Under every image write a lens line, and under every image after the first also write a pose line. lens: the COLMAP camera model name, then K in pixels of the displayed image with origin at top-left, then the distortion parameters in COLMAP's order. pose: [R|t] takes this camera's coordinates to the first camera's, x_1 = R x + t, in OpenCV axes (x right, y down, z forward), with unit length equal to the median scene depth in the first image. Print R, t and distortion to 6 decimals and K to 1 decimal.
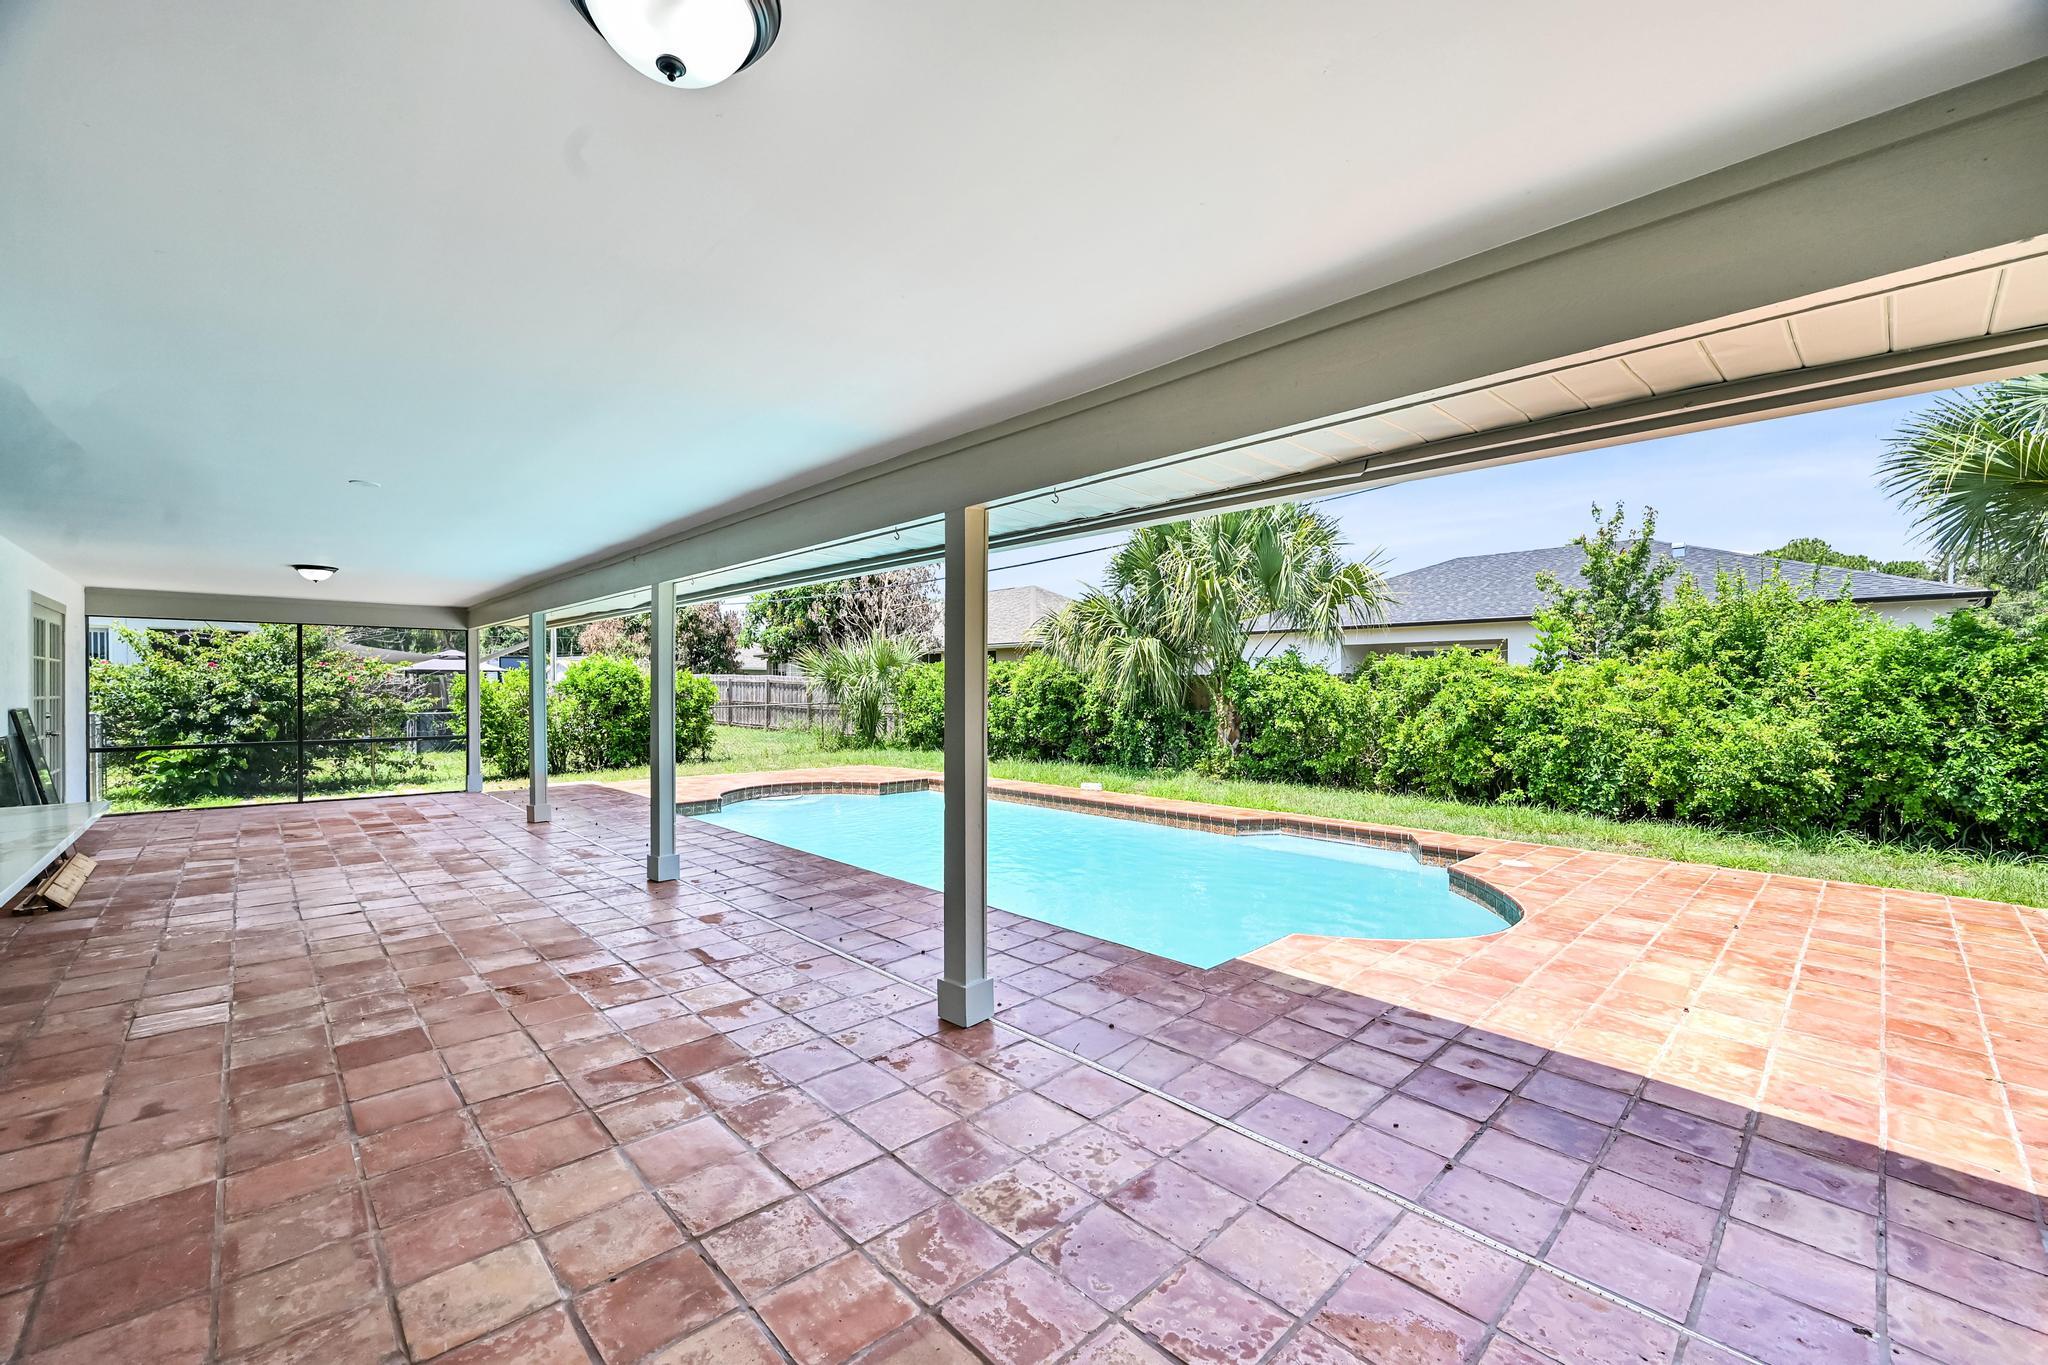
lens RADIAL K [[825.2, 0, 1015.2], [0, 825.2, 684.1], [0, 0, 1]] dist [-0.002354, 0.000004]
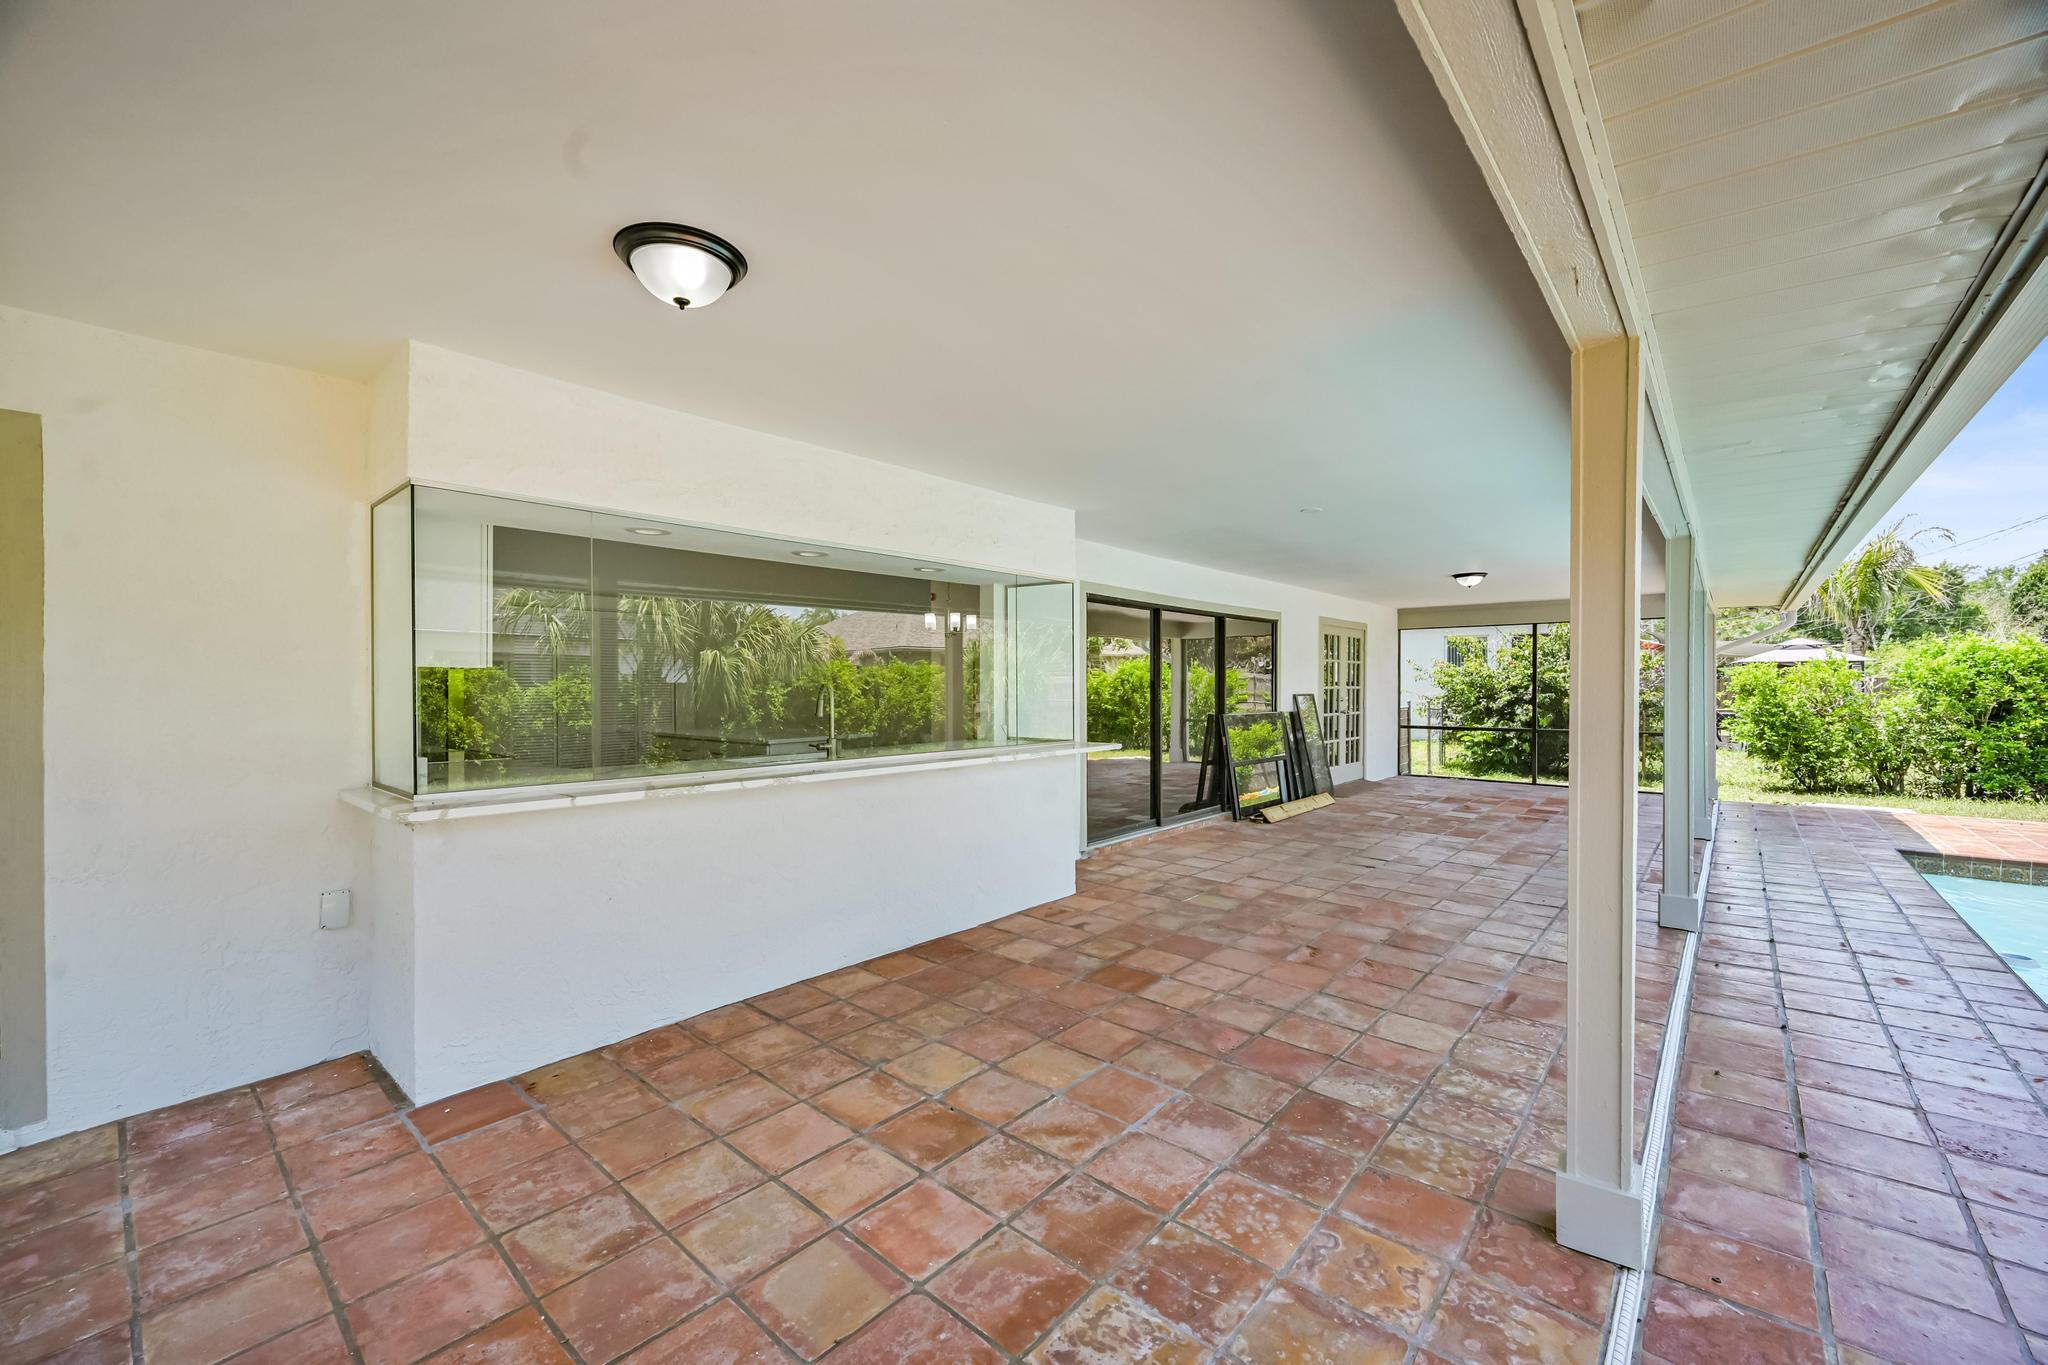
lens RADIAL K [[825.2, 0, 1015.2], [0, 825.2, 684.1], [0, 0, 1]] dist [-0.002354, 0.000004]
pose [[0.084156, -0.000595, -0.996452, 0.391214], [0.003598, 0.999993, -0.000293, 0.014179], [0.996446, -0.003561, 0.084157, 0.451511]]
